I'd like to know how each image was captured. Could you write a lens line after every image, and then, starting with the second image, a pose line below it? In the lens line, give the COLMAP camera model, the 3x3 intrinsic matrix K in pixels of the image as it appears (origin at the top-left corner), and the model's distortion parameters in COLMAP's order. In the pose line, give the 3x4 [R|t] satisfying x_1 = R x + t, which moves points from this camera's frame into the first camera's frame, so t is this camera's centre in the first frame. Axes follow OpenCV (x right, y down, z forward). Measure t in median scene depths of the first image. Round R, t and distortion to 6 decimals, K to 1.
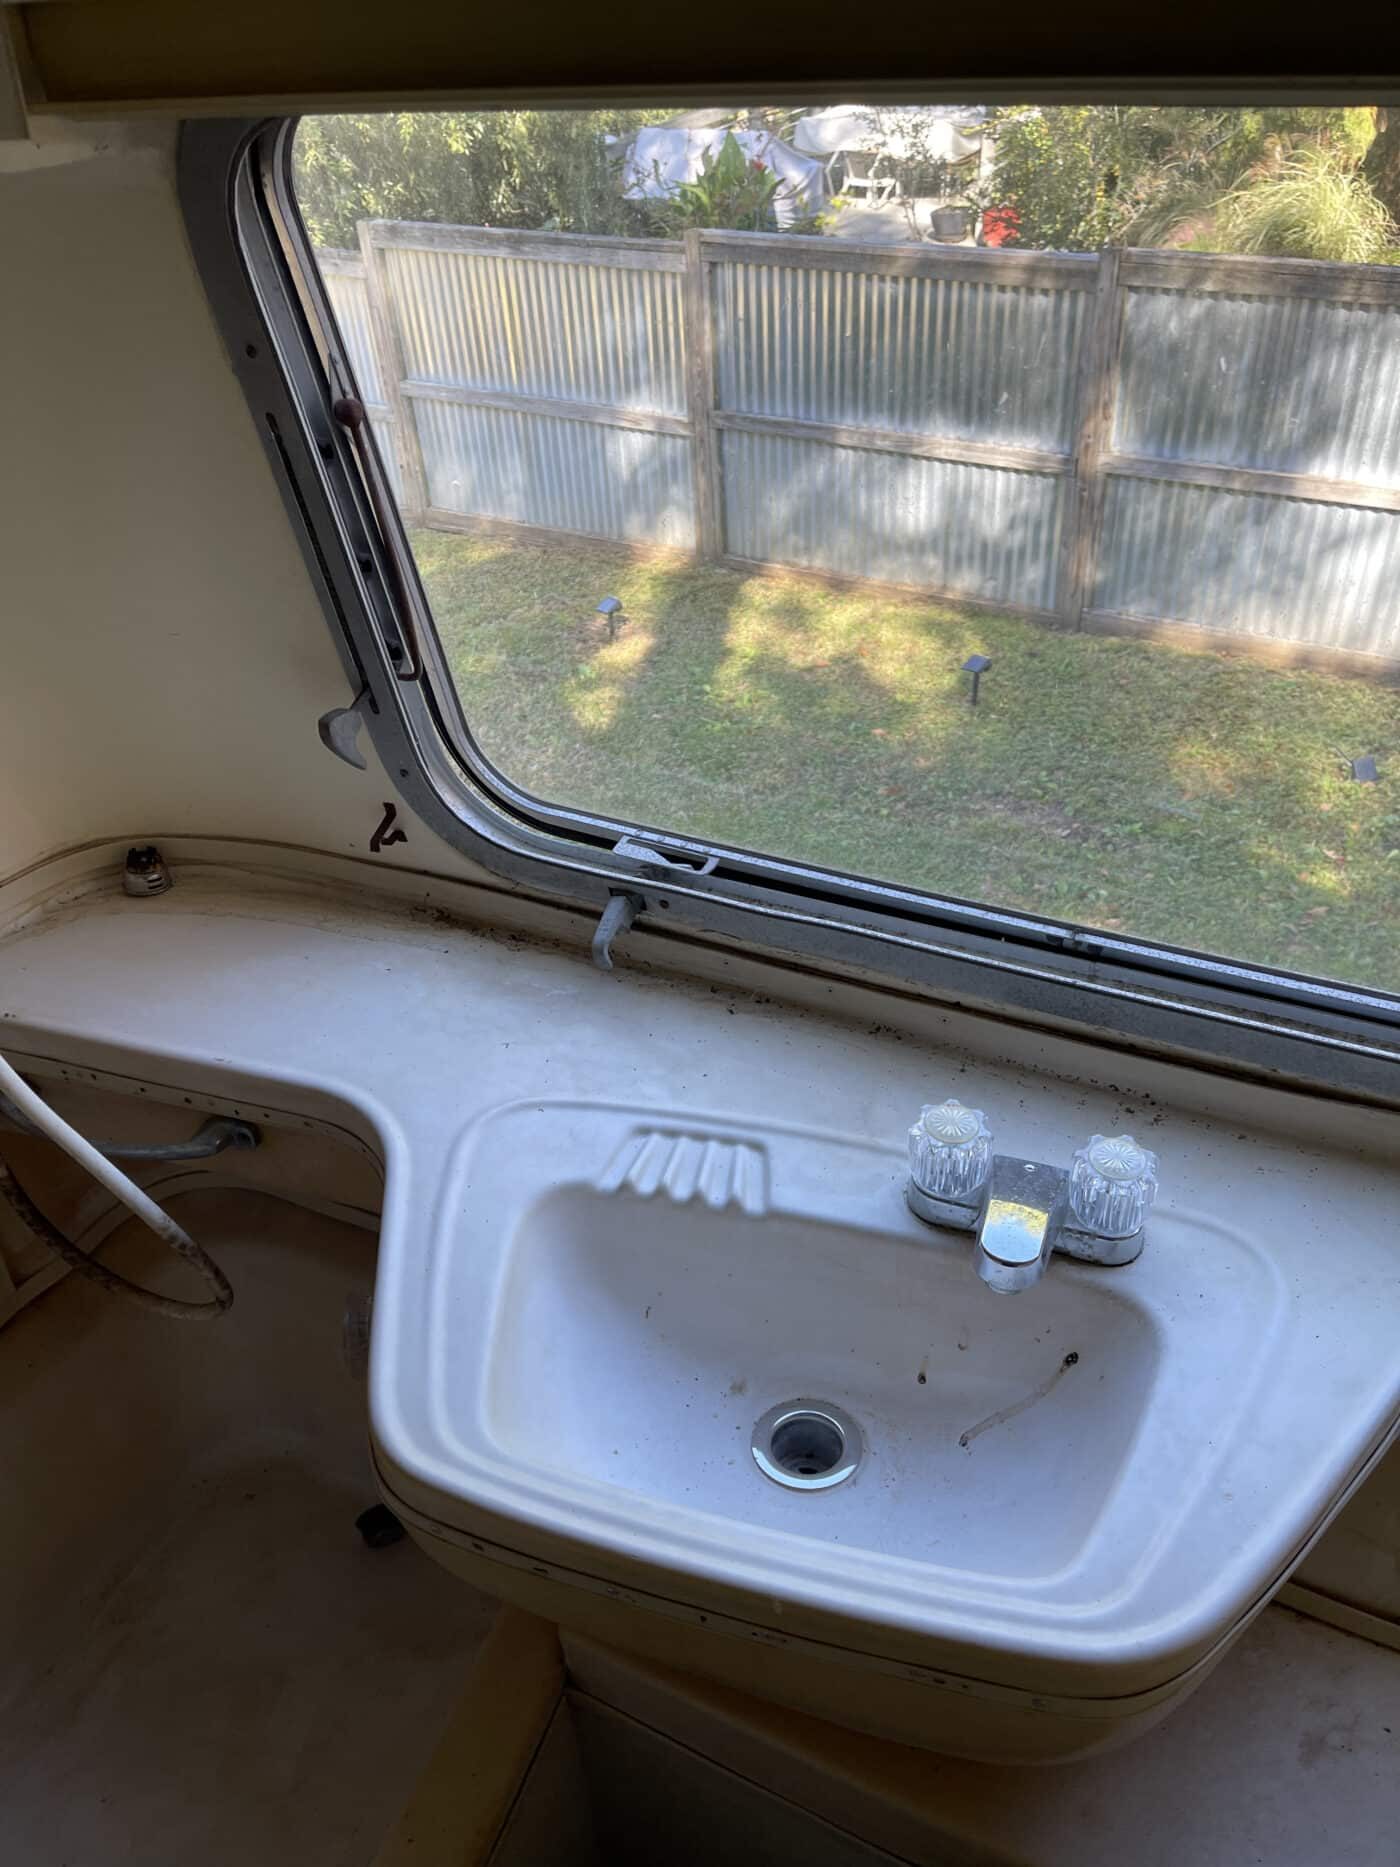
lens RADIAL K [[1409.7, 0, 701.8], [0, 1409.7, 949.9], [0, 0, 1]] dist [0.063296, -0.091263]
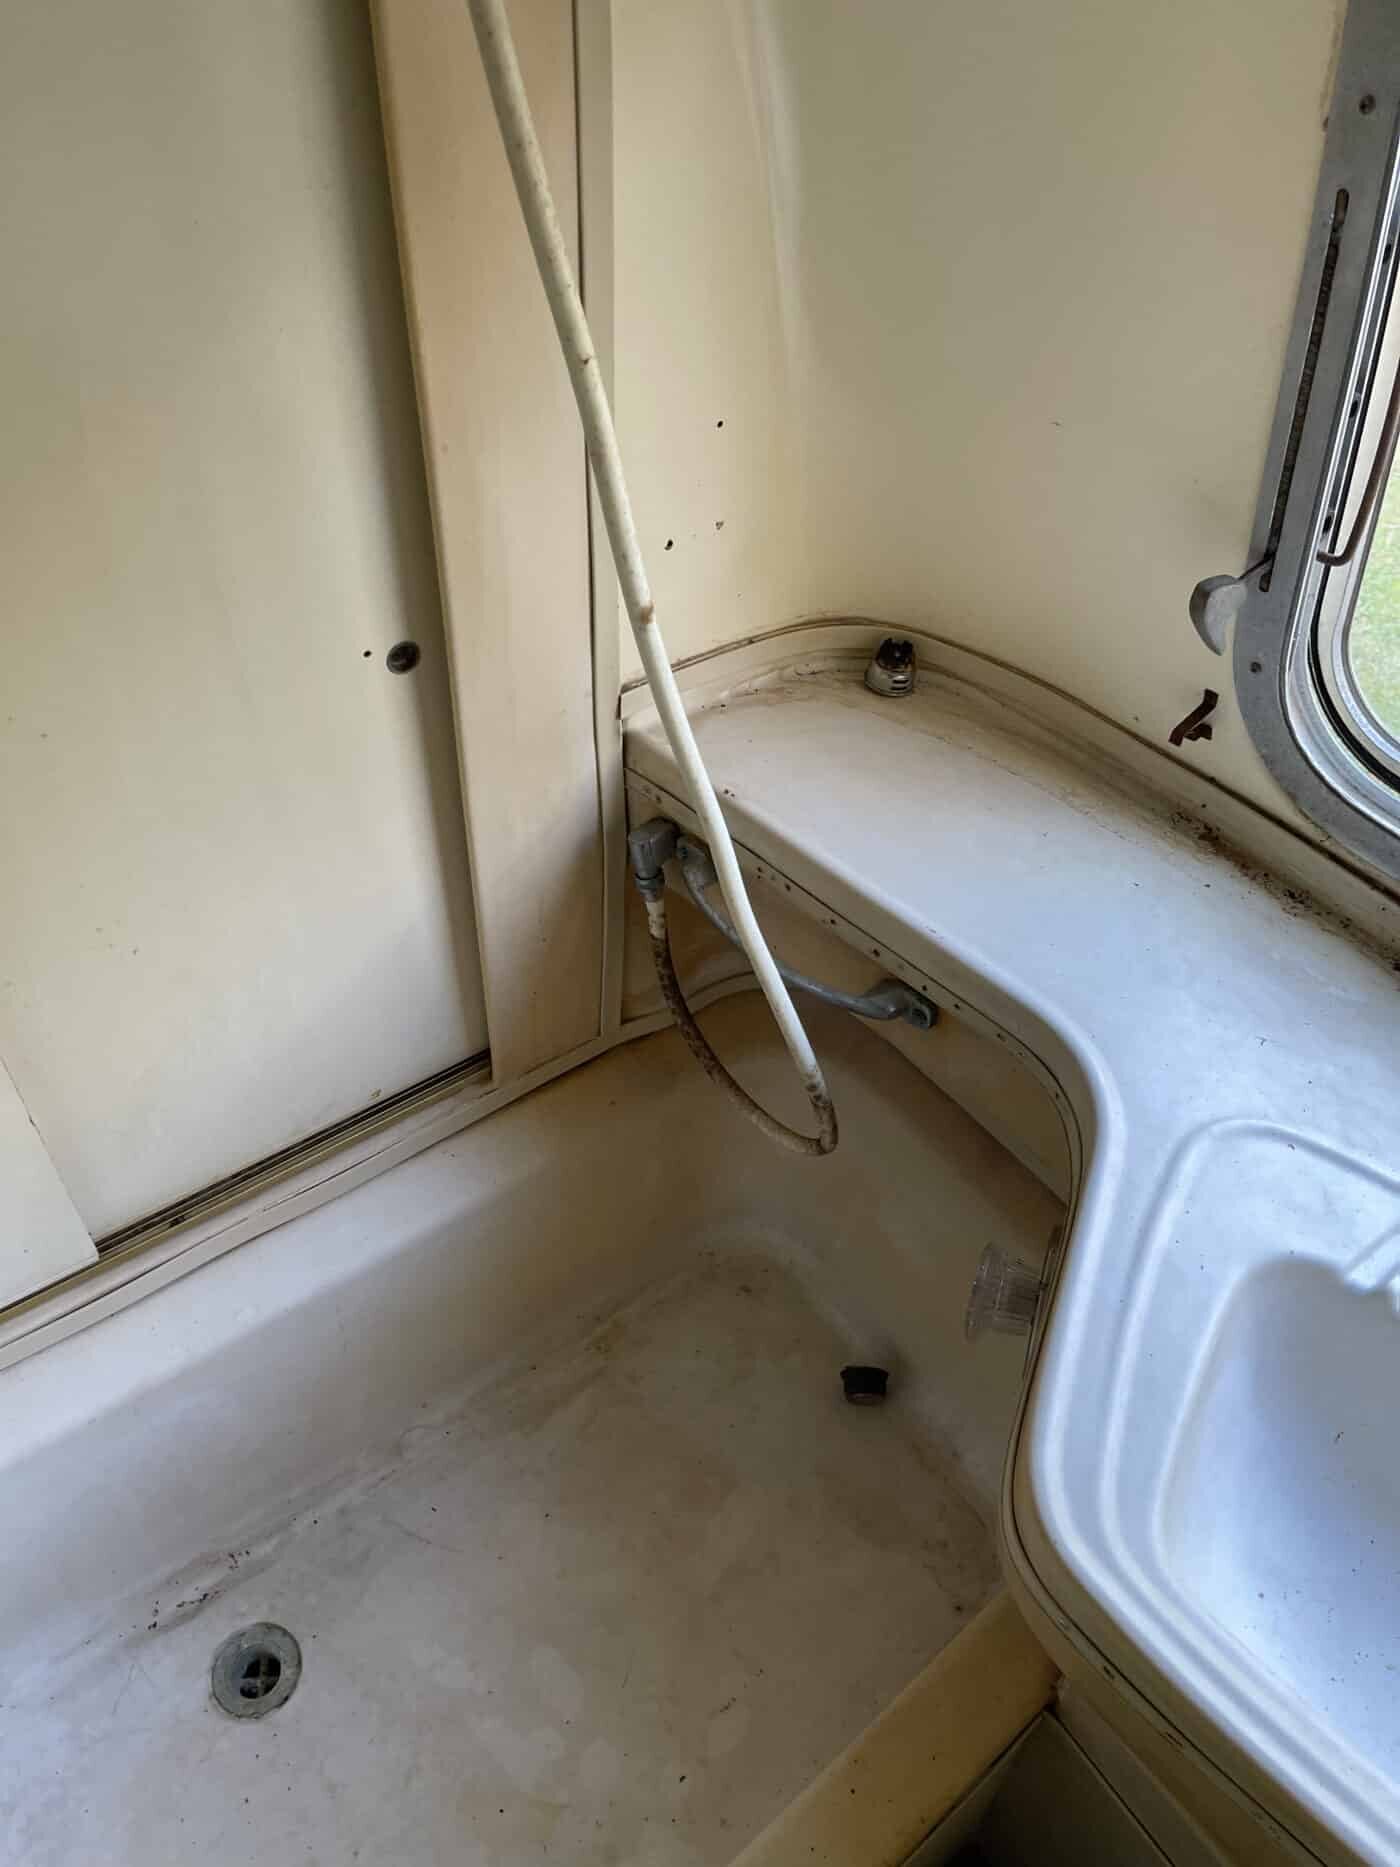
lens RADIAL K [[1409.7, 0, 692.4], [0, 1409.7, 929.3], [0, 0, 1]] dist [0.063296, -0.091263]
pose [[0.884055, 0.369643, -0.286026, -0.207462], [-0.315923, 0.923602, 0.217145, -0.062139], [0.344440, -0.101606, 0.933294, 0.125267]]
